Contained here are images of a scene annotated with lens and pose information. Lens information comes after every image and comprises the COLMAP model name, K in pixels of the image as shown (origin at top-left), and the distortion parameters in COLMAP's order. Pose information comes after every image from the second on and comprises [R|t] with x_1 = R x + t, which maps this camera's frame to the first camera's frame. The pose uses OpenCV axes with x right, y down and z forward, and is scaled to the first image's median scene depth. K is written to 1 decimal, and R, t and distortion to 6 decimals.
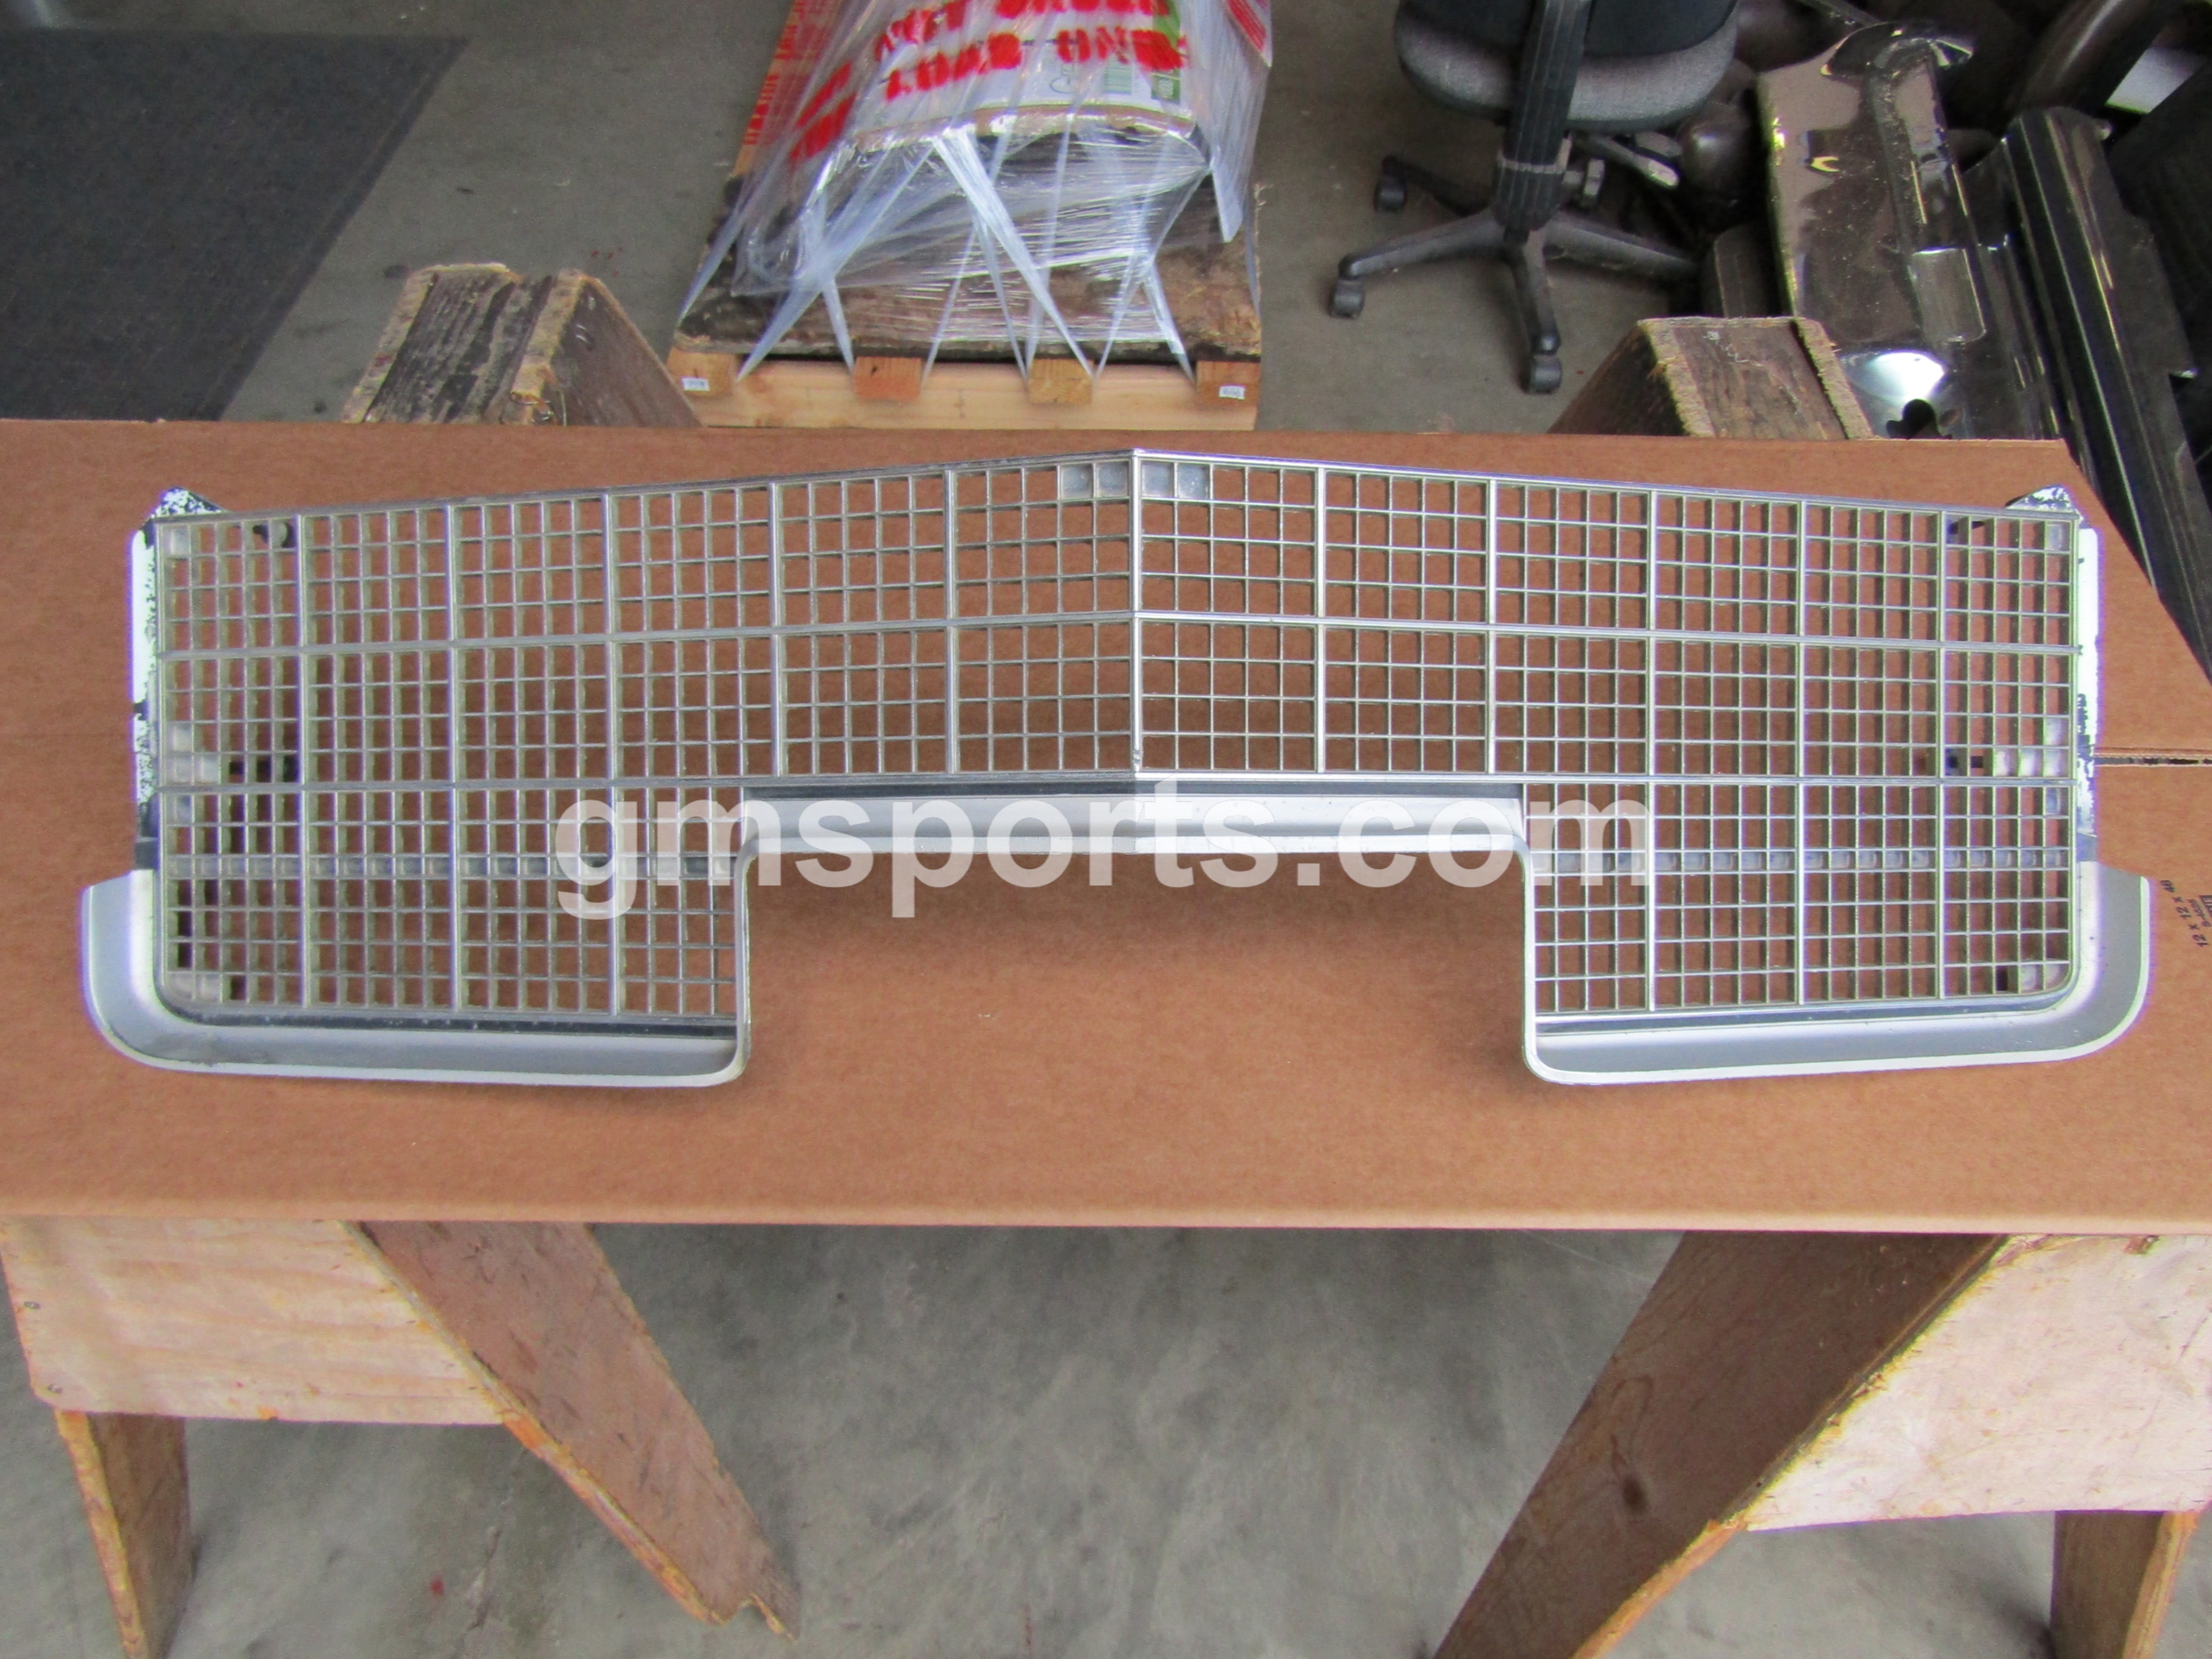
lens RADIAL K [[1636.4, 0, 1101.0], [0, 1636.4, 826.7], [0, 0, 1]] dist [-0.006549, 0.000677]
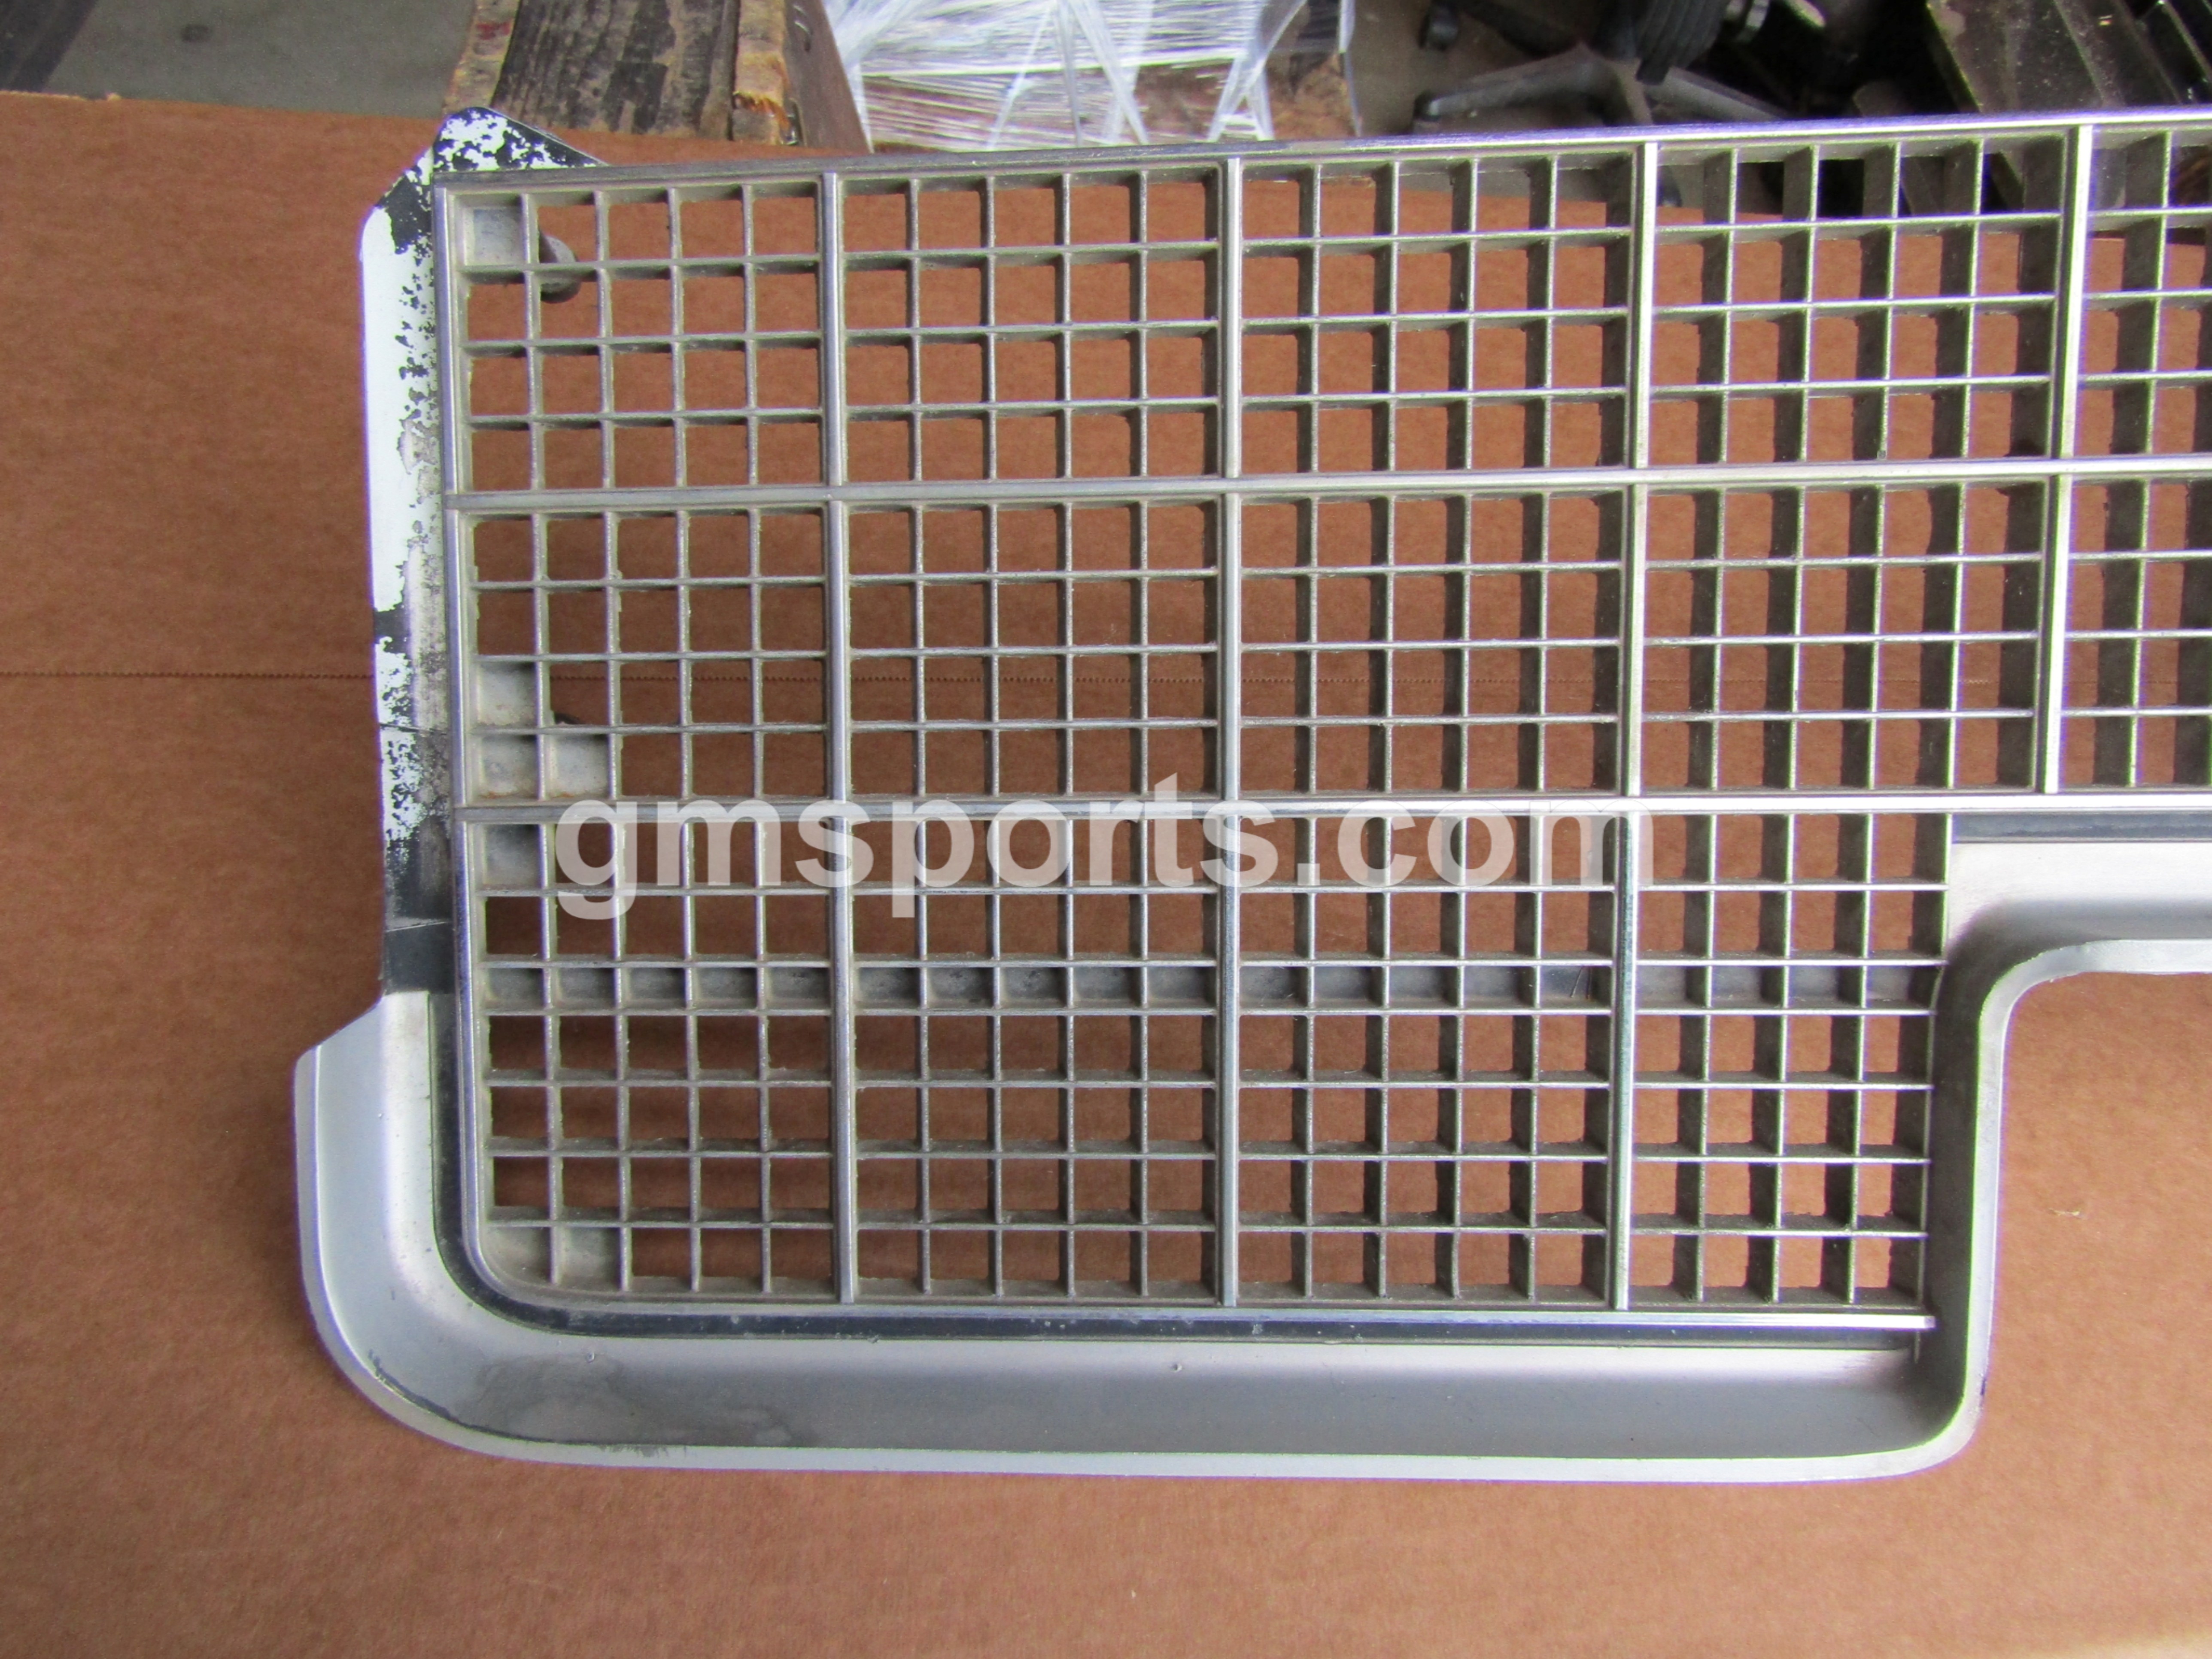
lens RADIAL K [[1636.4, 0, 1111.9], [0, 1636.4, 832.8], [0, 0, 1]] dist [-0.006549, 0.000677]
pose [[0.984453, -0.011541, 0.175268, -0.336536], [0.002170, 0.998562, 0.053567, -0.028091], [-0.175634, -0.052354, 0.983062, 0.378256]]
